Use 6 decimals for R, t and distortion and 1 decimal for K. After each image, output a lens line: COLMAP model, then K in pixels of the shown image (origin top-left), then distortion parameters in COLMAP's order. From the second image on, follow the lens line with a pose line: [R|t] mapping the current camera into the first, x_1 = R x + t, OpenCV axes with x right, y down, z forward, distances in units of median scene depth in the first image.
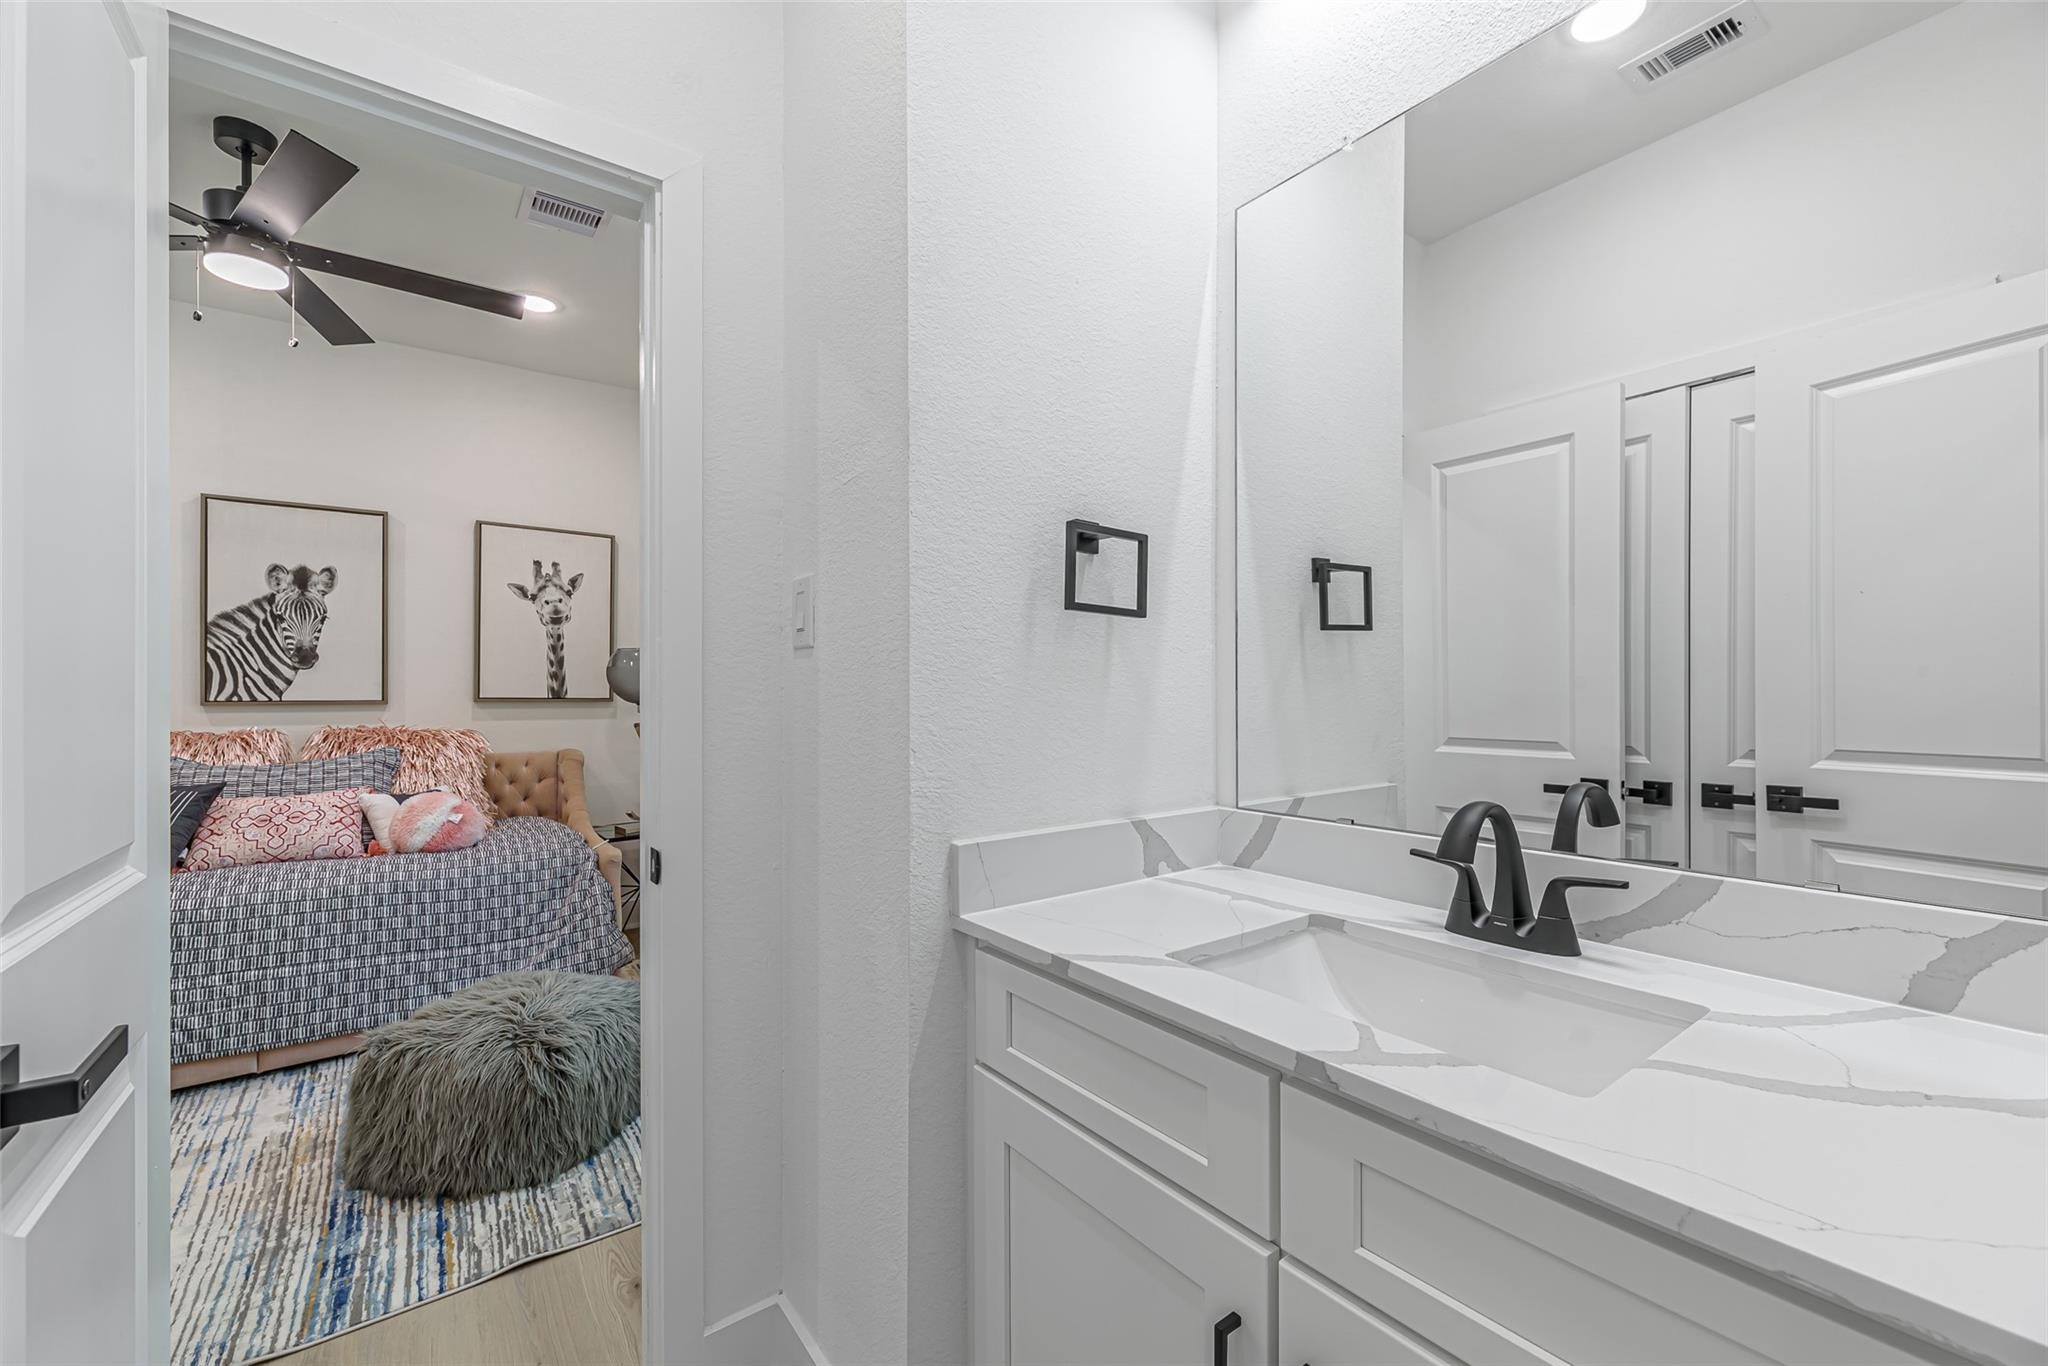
lens RADIAL K [[845.9, 0, 1029.3], [0, 845.9, 692.4], [0, 0, 1]] dist [-0.003442, 0.000073]
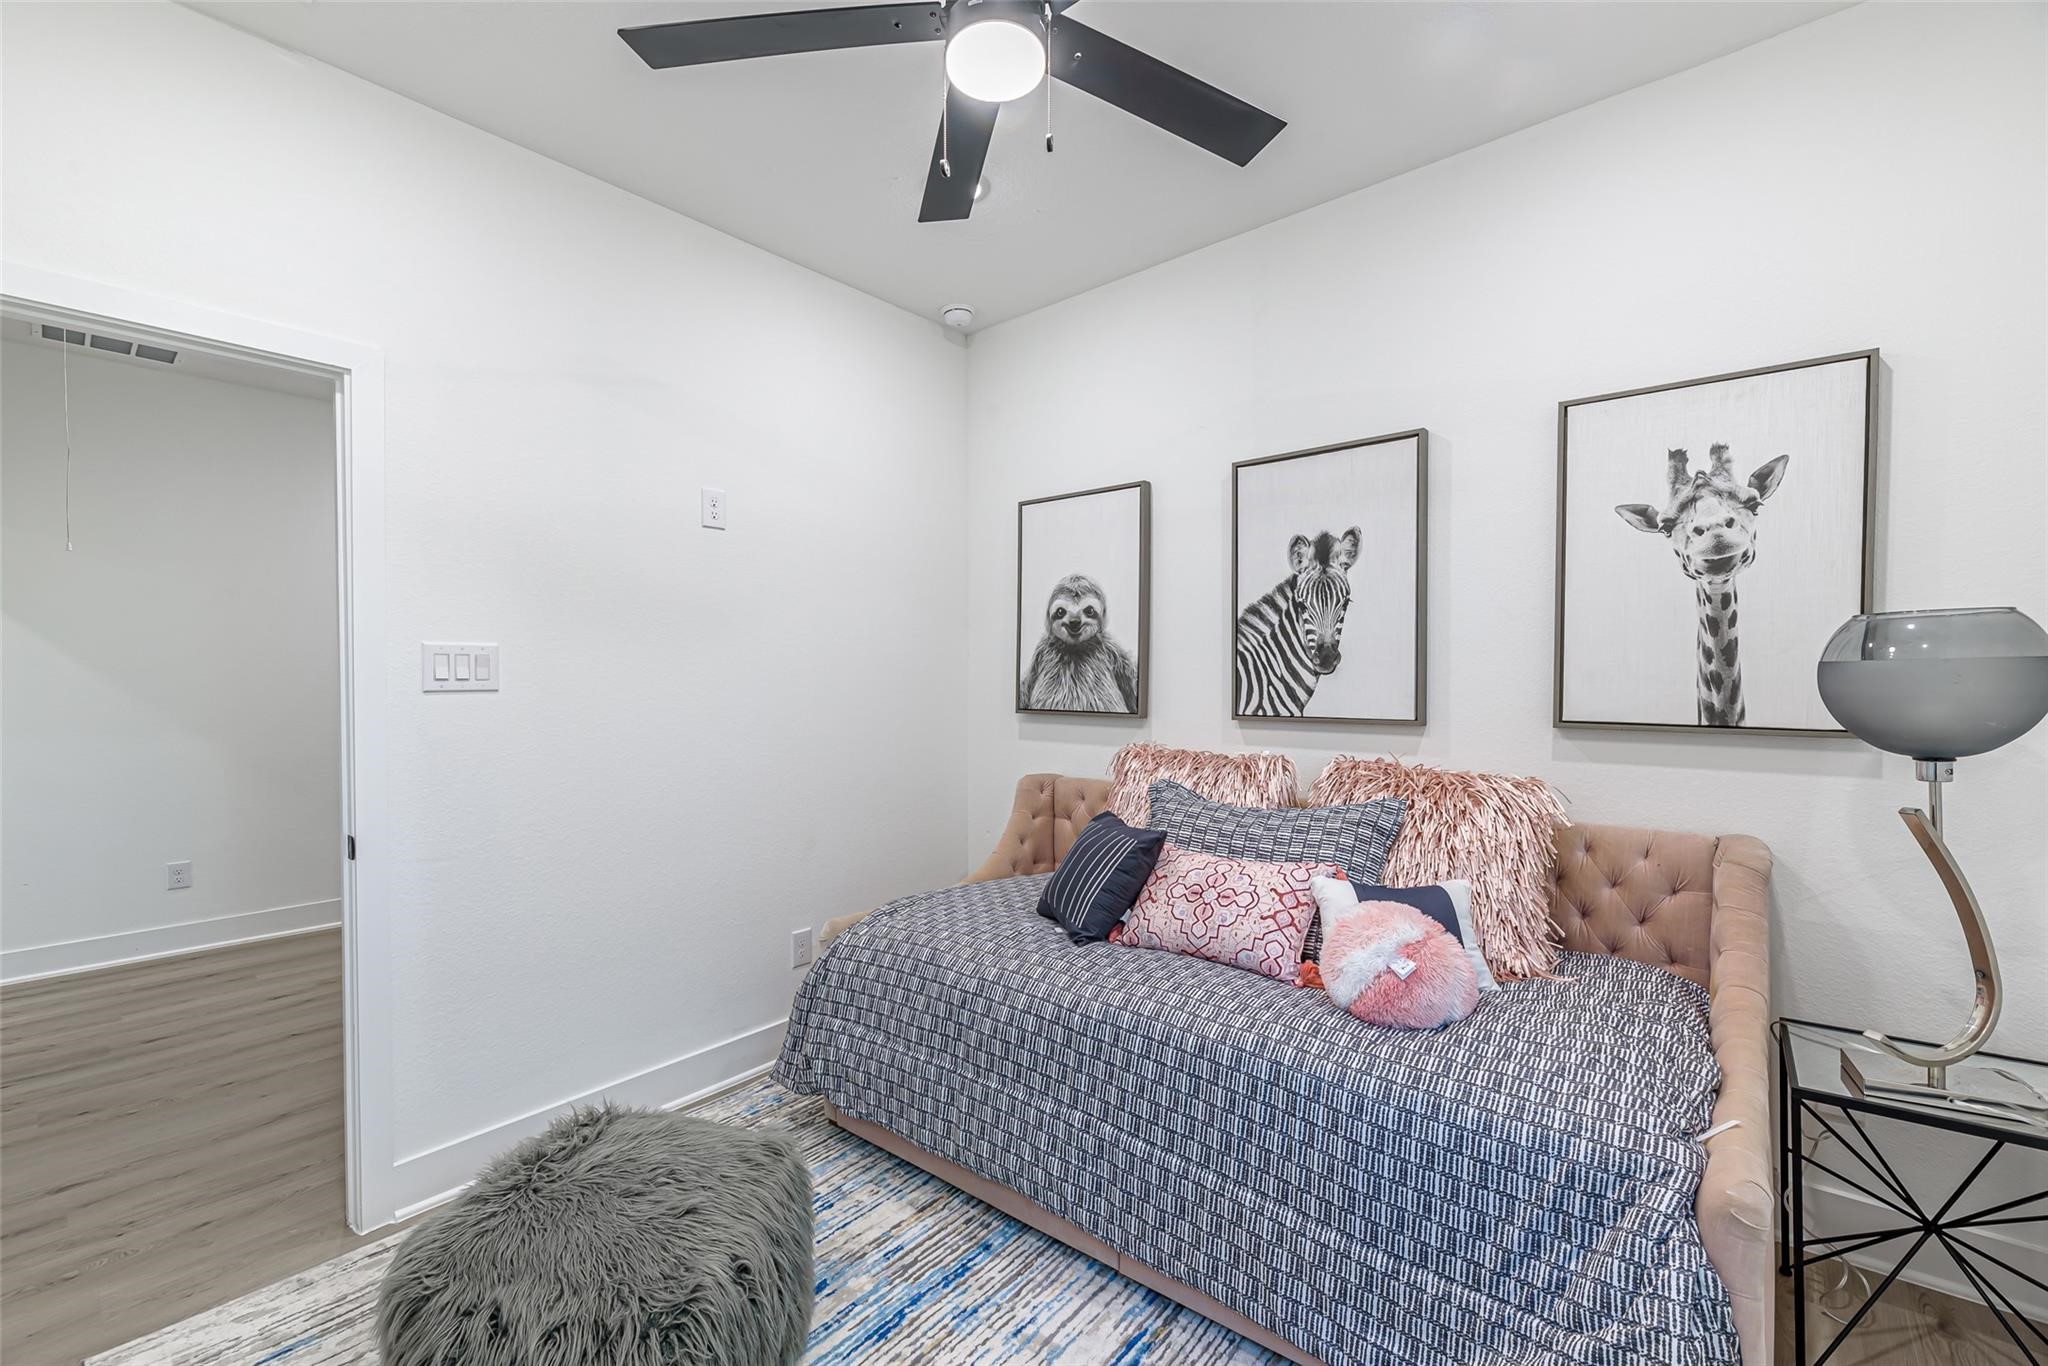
lens RADIAL K [[845.9, 0, 1035.3], [0, 845.9, 689.7], [0, 0, 1]] dist [-0.003442, 0.000073]
pose [[0.216551, 0.016714, -0.976128, -0.201118], [0.003689, 0.999832, 0.017938, -0.028180], [0.976264, -0.007485, 0.216454, 0.597817]]
